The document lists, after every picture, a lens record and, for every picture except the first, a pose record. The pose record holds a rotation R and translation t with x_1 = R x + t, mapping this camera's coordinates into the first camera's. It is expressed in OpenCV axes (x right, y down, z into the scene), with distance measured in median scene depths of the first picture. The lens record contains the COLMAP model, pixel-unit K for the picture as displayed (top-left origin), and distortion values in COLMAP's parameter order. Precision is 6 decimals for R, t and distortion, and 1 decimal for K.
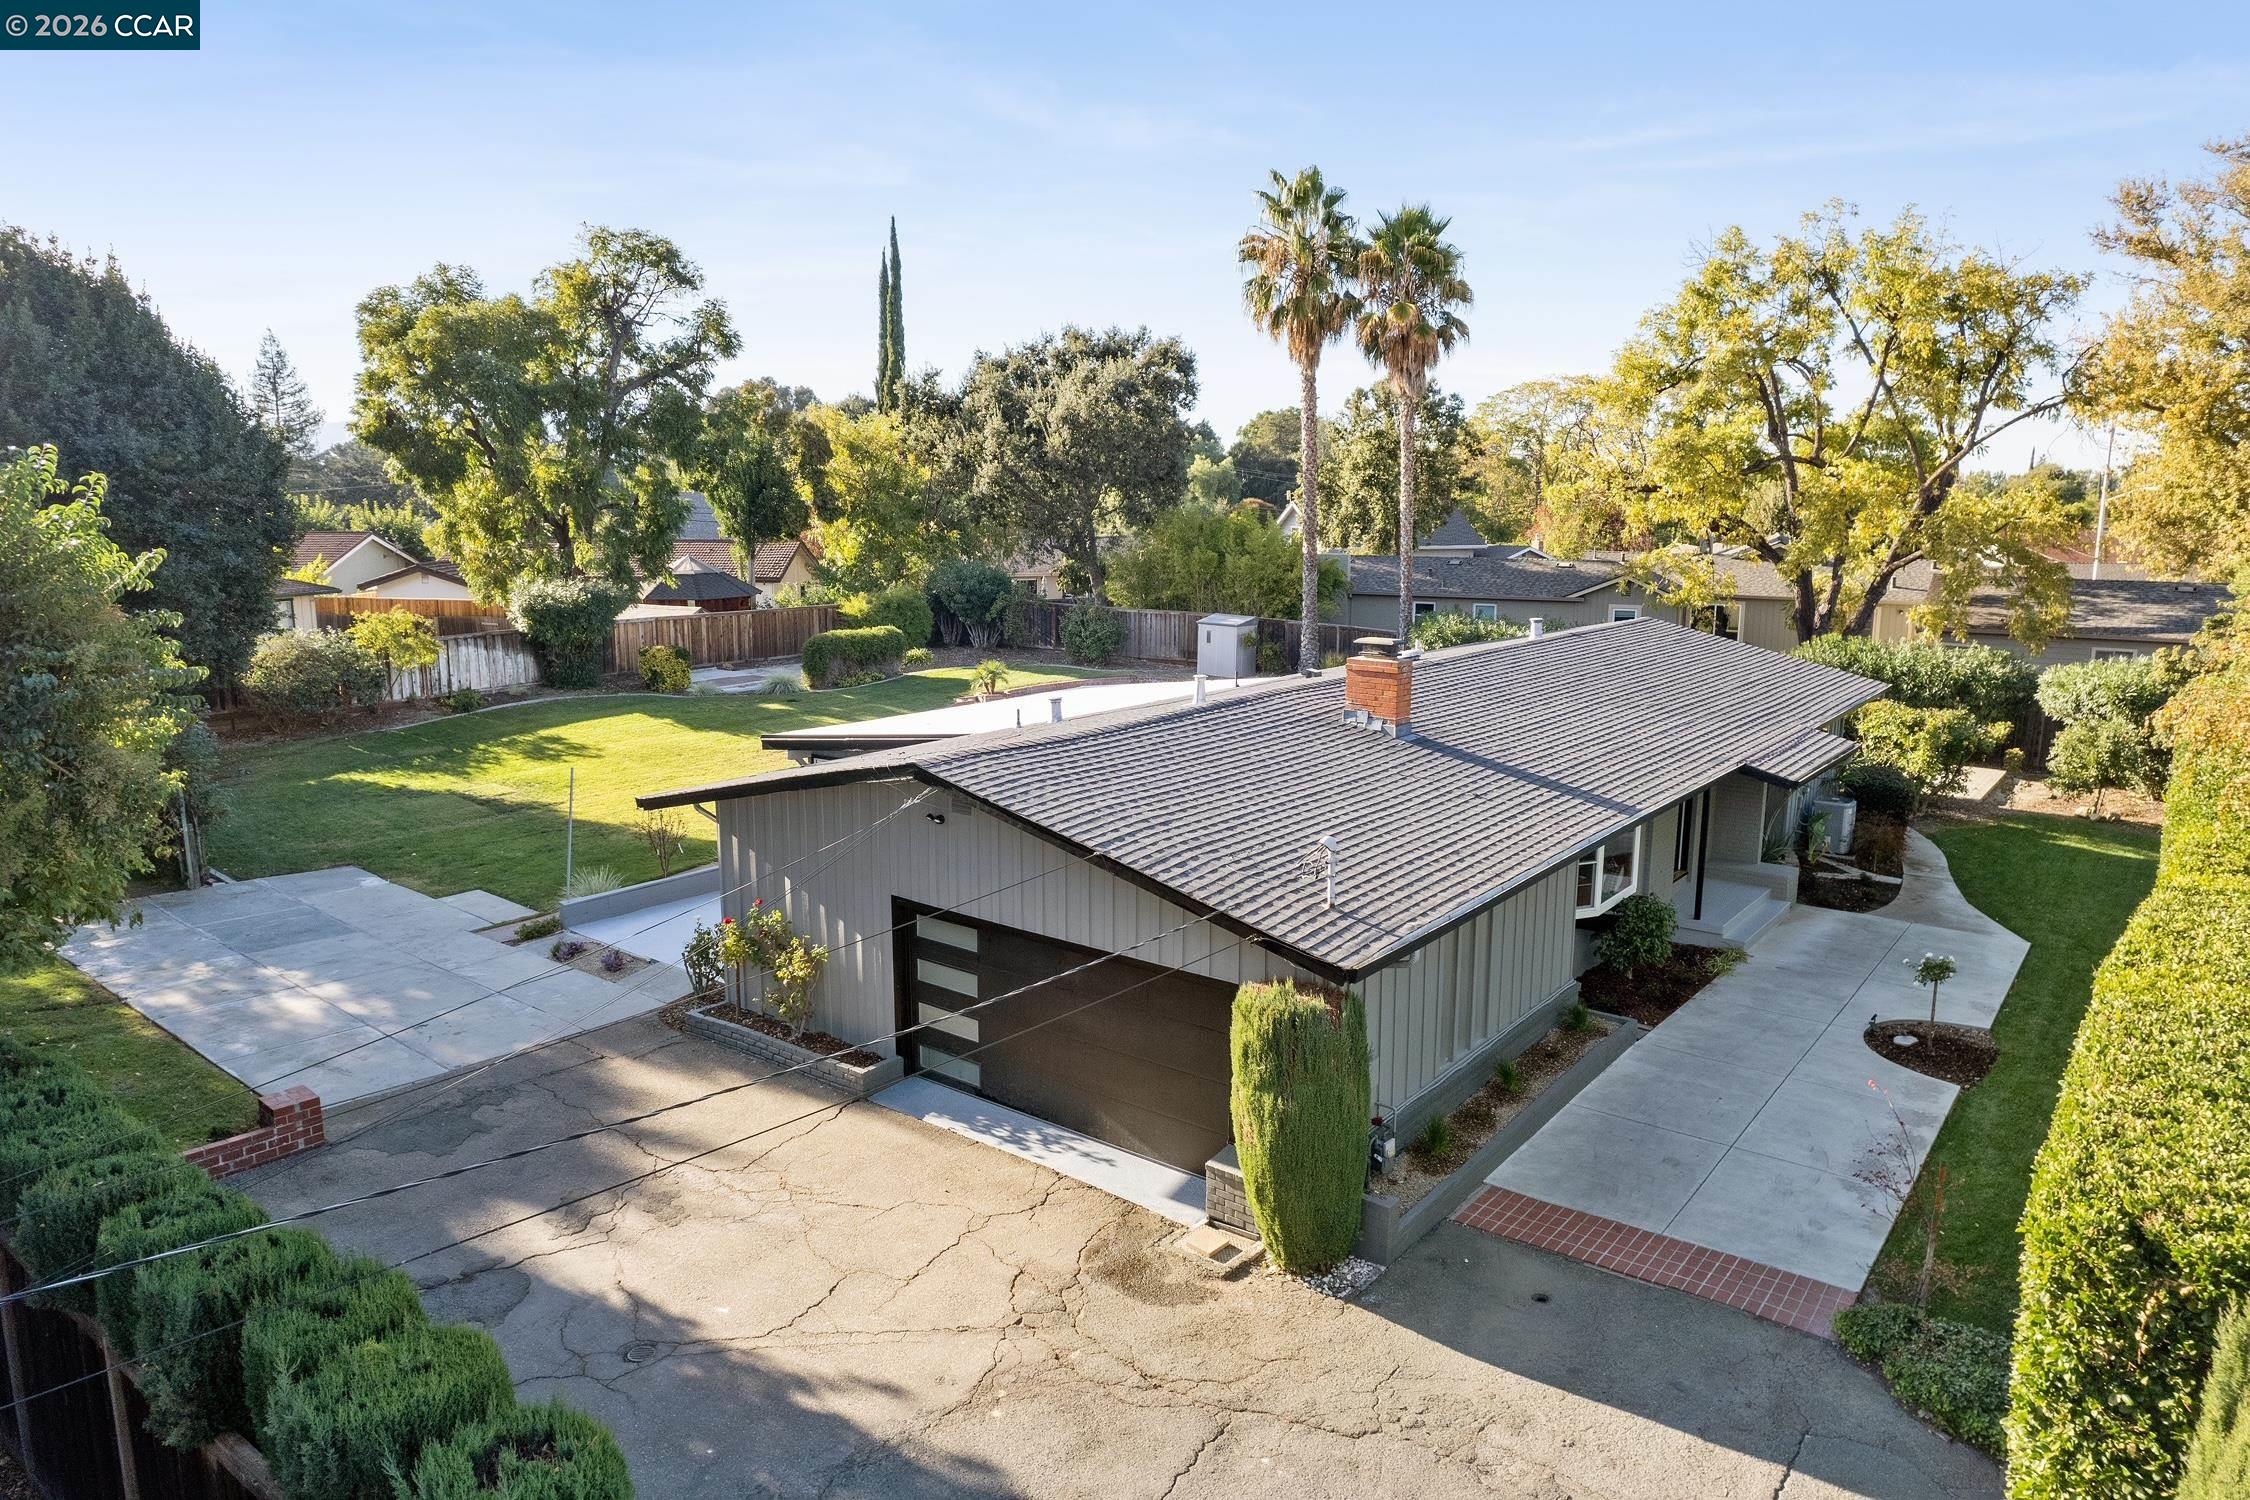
lens RADIAL K [[1451.4, 0, 1132.4], [0, 1451.4, 766.3], [0, 0, 1]] dist [-0.065281, 0.048654]
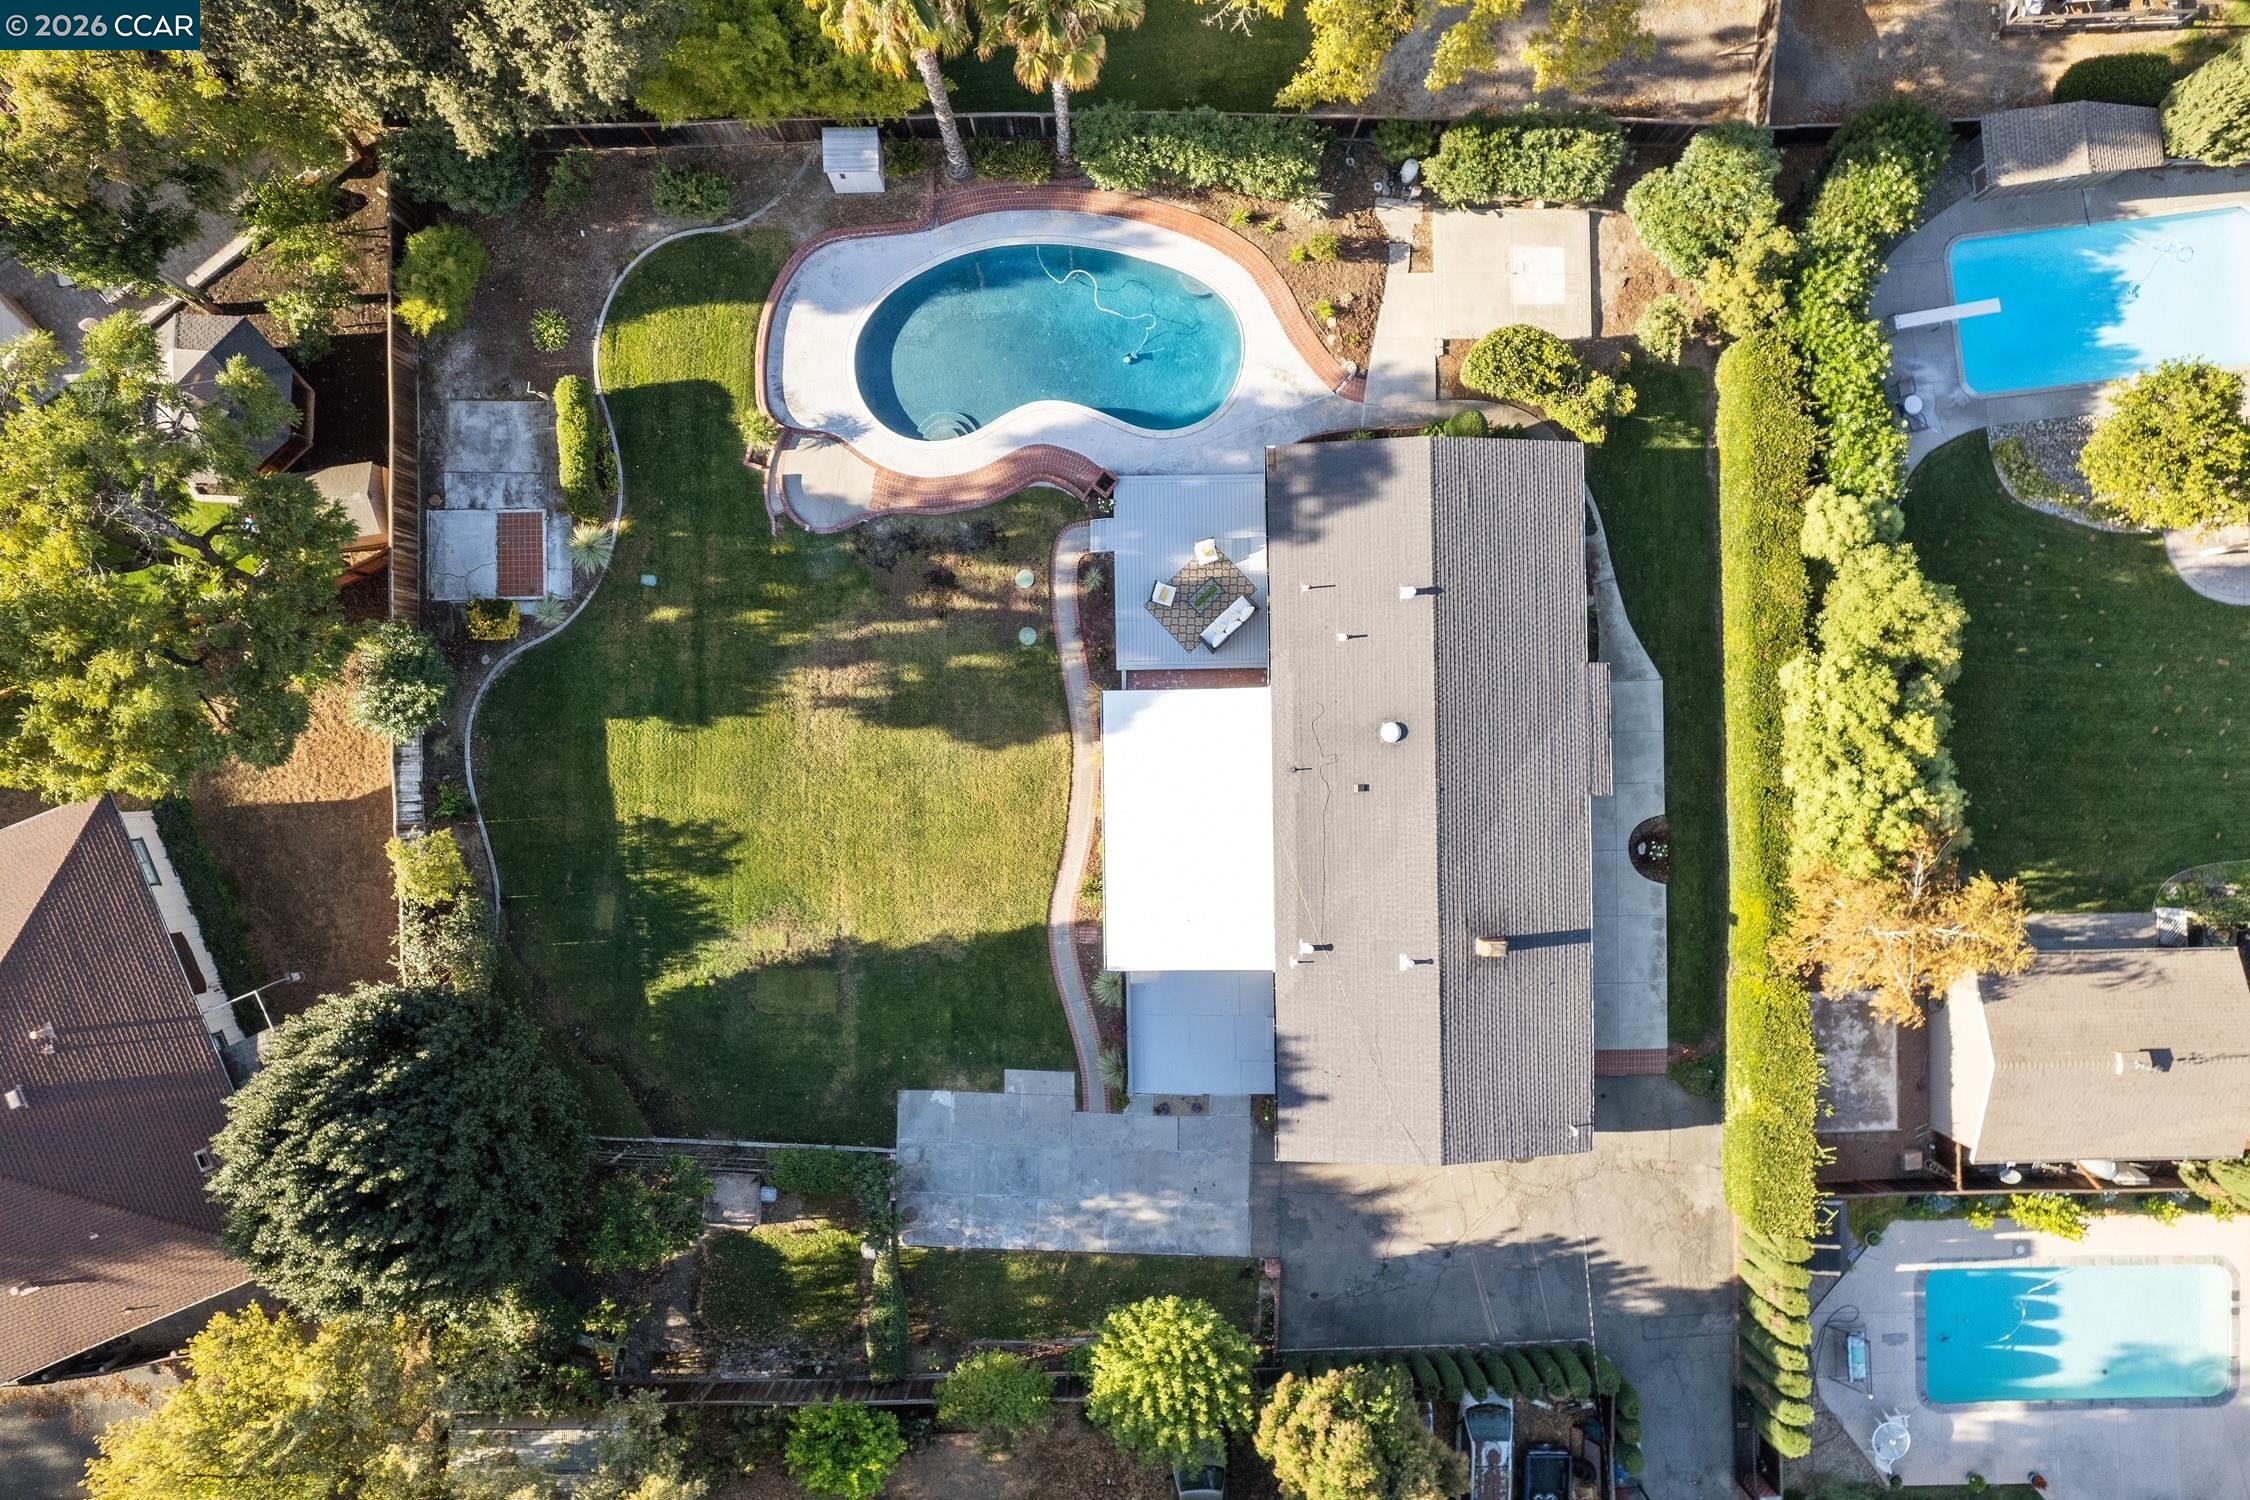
lens RADIAL K [[1451.4, 0, 1132.4], [0, 1451.4, 766.3], [0, 0, 1]] dist [-0.065281, 0.048654]
pose [[0.779396, -0.626106, 0.023094, -0.070314], [0.101637, 0.162720, 0.981423, -1.058288], [-0.618233, -0.762570, 0.190459, 0.487349]]
